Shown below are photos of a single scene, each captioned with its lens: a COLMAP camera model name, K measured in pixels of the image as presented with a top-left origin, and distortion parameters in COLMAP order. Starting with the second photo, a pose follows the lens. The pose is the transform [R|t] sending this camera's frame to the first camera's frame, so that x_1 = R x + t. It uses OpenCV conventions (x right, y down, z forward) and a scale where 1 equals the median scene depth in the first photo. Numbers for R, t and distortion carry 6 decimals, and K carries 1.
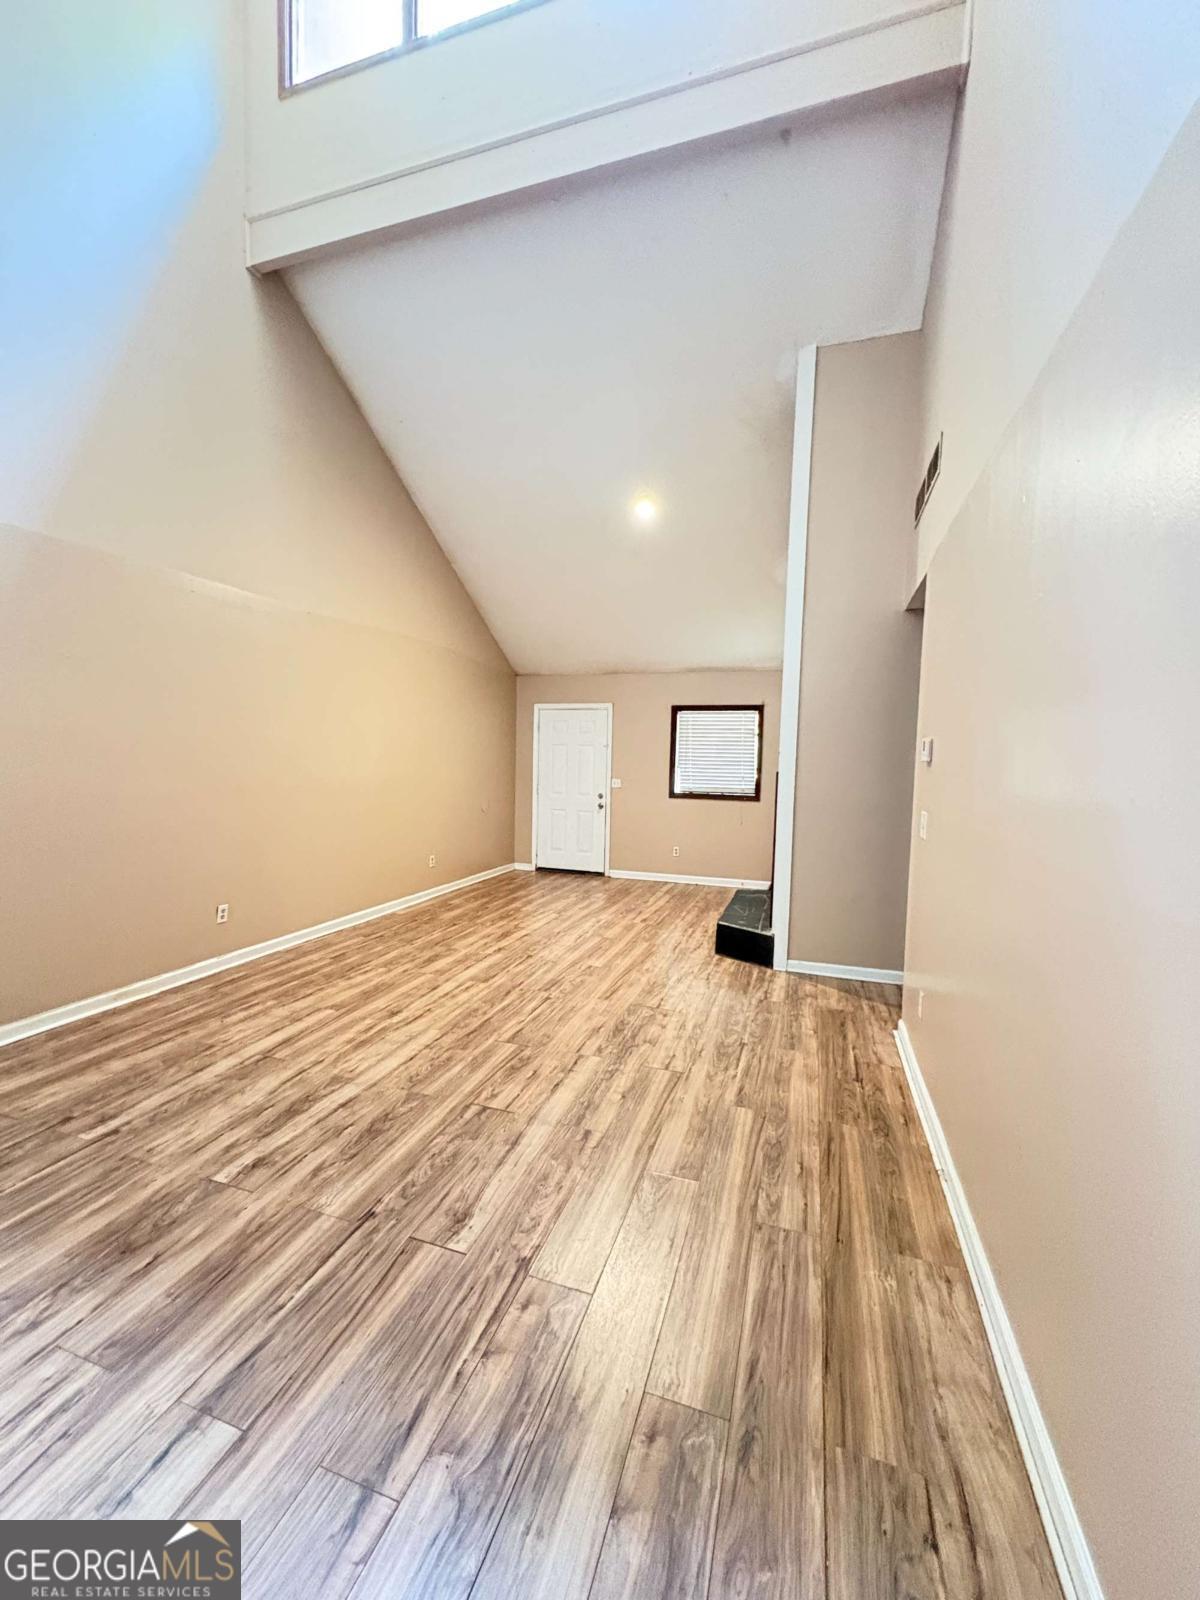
lens RADIAL K [[649.2, 0, 598.1], [0, 649.2, 800.9], [0, 0, 1]] dist [0.003177, -0.000648]
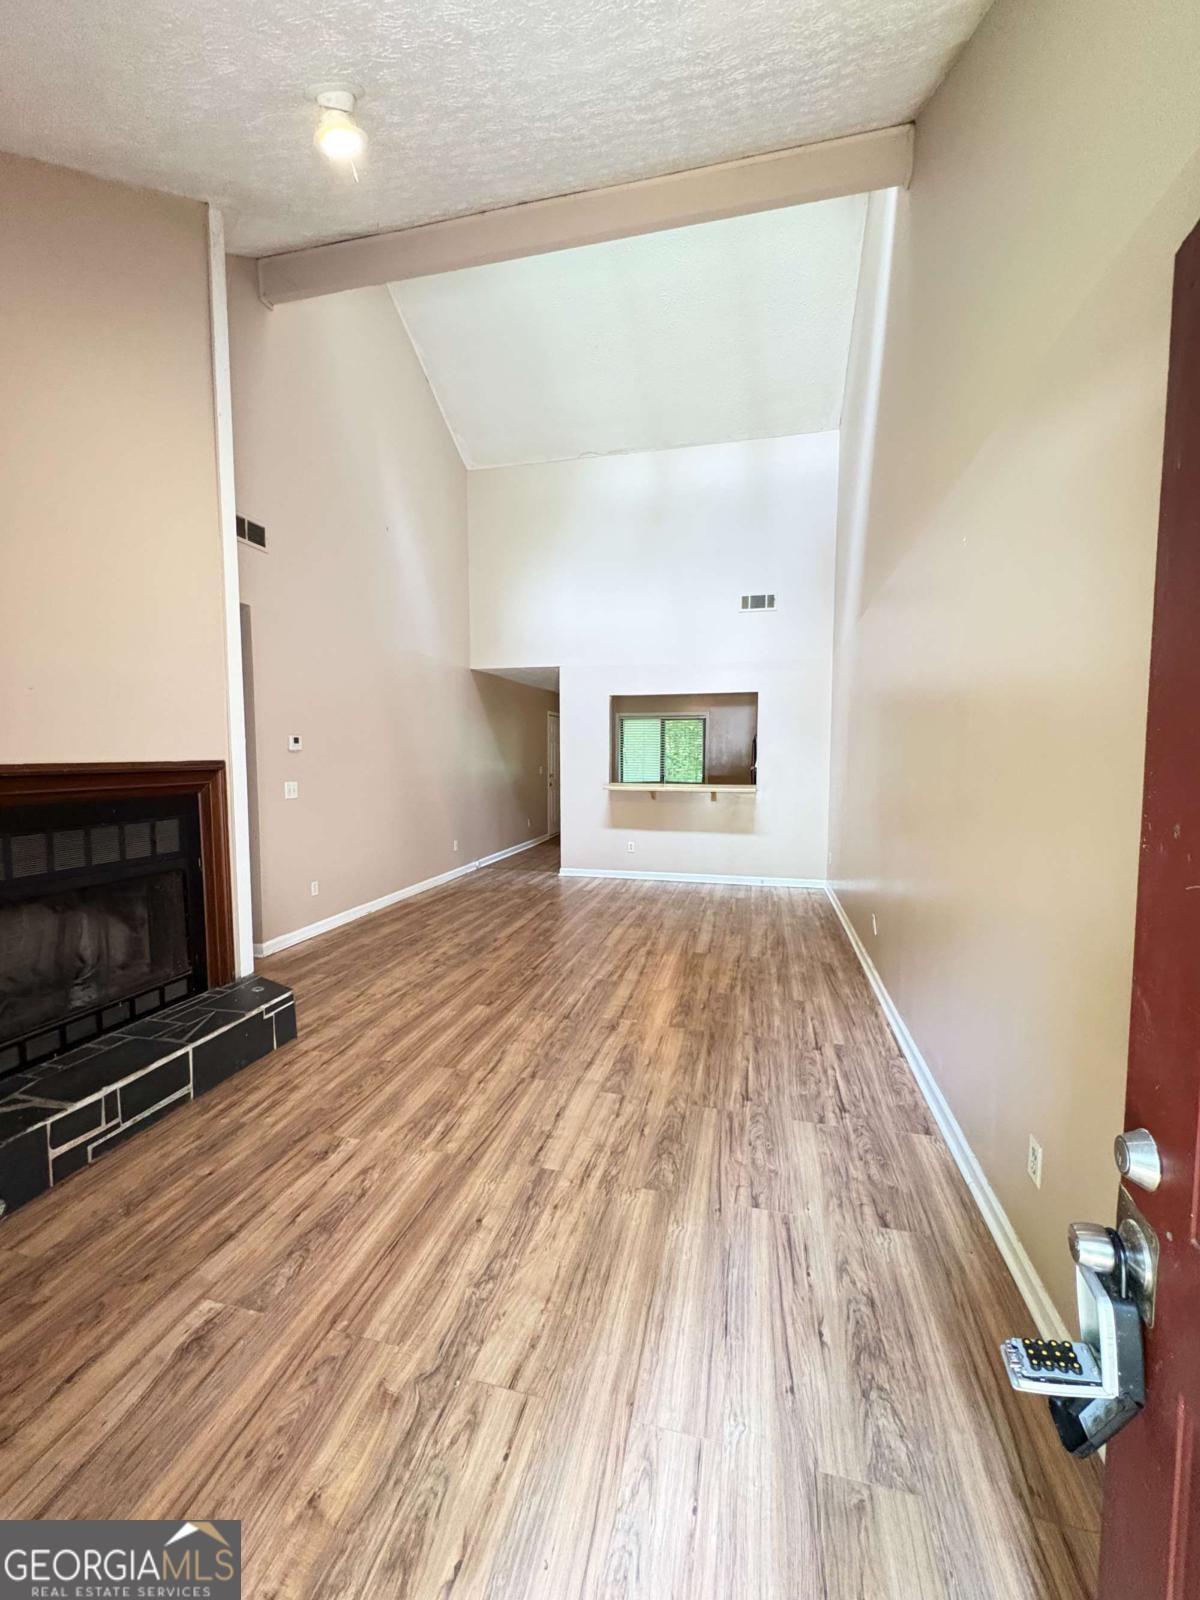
lens RADIAL K [[649.2, 0, 599.2], [0, 649.2, 800.4], [0, 0, 1]] dist [0.003177, -0.000648]
pose [[-0.996347, -0.020860, -0.082811, -0.083017], [-0.031998, 0.990254, 0.135544, -0.127450], [0.079177, 0.137699, -0.987304, 1.897250]]
